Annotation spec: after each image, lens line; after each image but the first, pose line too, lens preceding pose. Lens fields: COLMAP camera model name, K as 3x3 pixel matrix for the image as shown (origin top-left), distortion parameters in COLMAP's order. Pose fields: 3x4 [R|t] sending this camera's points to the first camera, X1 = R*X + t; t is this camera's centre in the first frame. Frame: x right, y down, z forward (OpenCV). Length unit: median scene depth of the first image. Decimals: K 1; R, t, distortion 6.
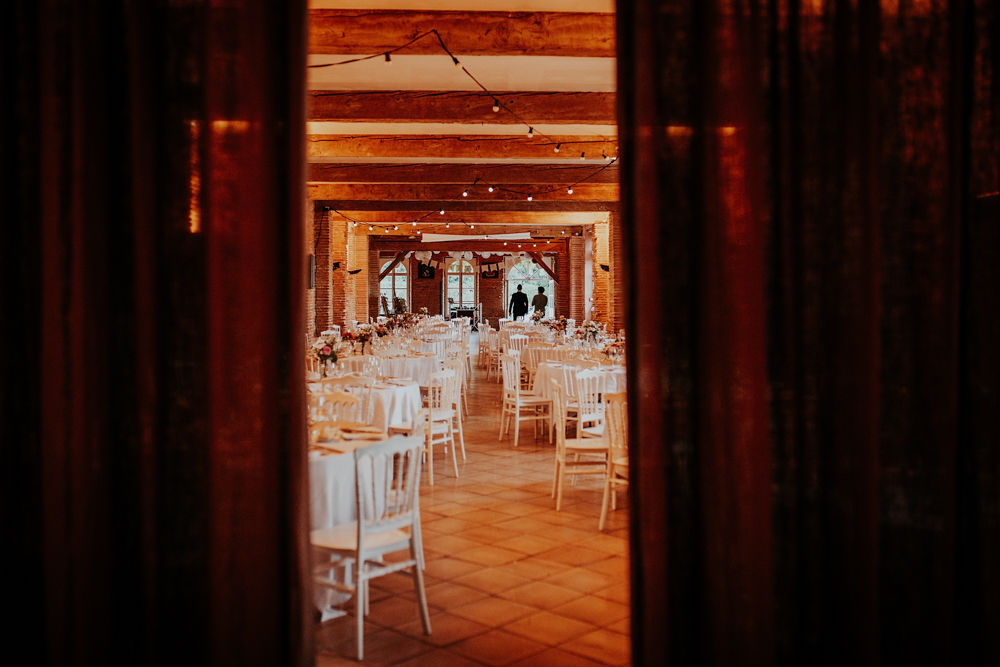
lens RADIAL K [[1000.4, 0, 500.0], [0, 1000.4, 333.5], [0, 0, 1]] dist [-0.007543, -0.008267]
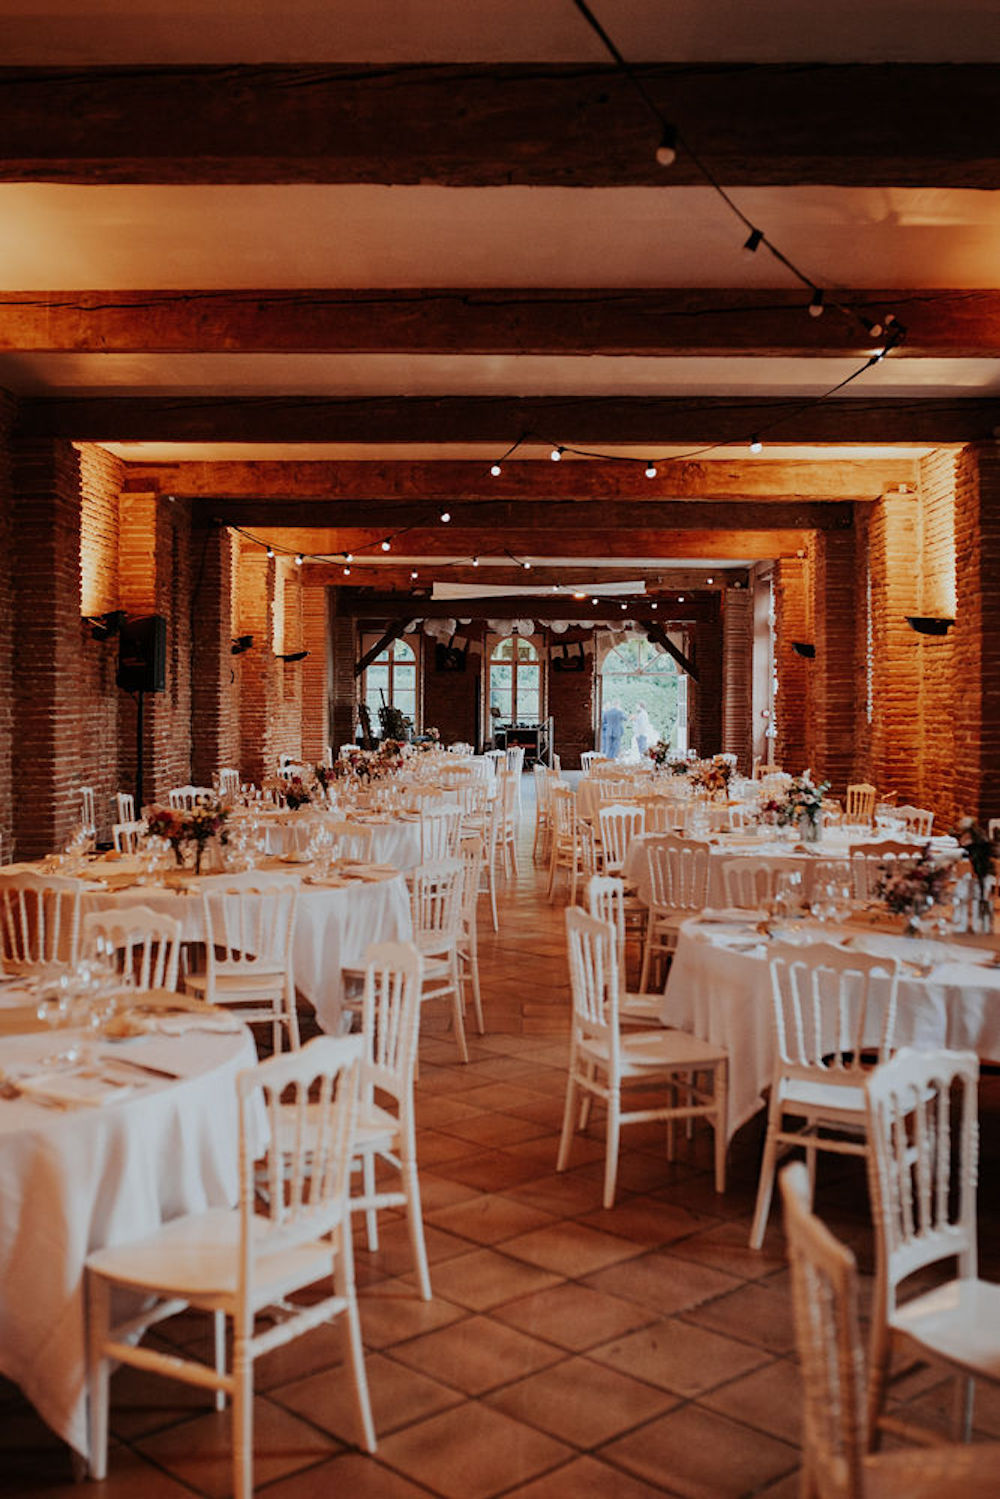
lens RADIAL K [[1499.6, 0, 500.0], [0, 1499.6, 749.5], [0, 0, 1]] dist [-0.007543, -0.008267]
pose [[0.998046, 0.006752, -0.062114, 0.004498], [-0.006978, 0.999970, -0.003432, -0.012339], [0.062089, 0.003859, 0.998063, 0.235418]]
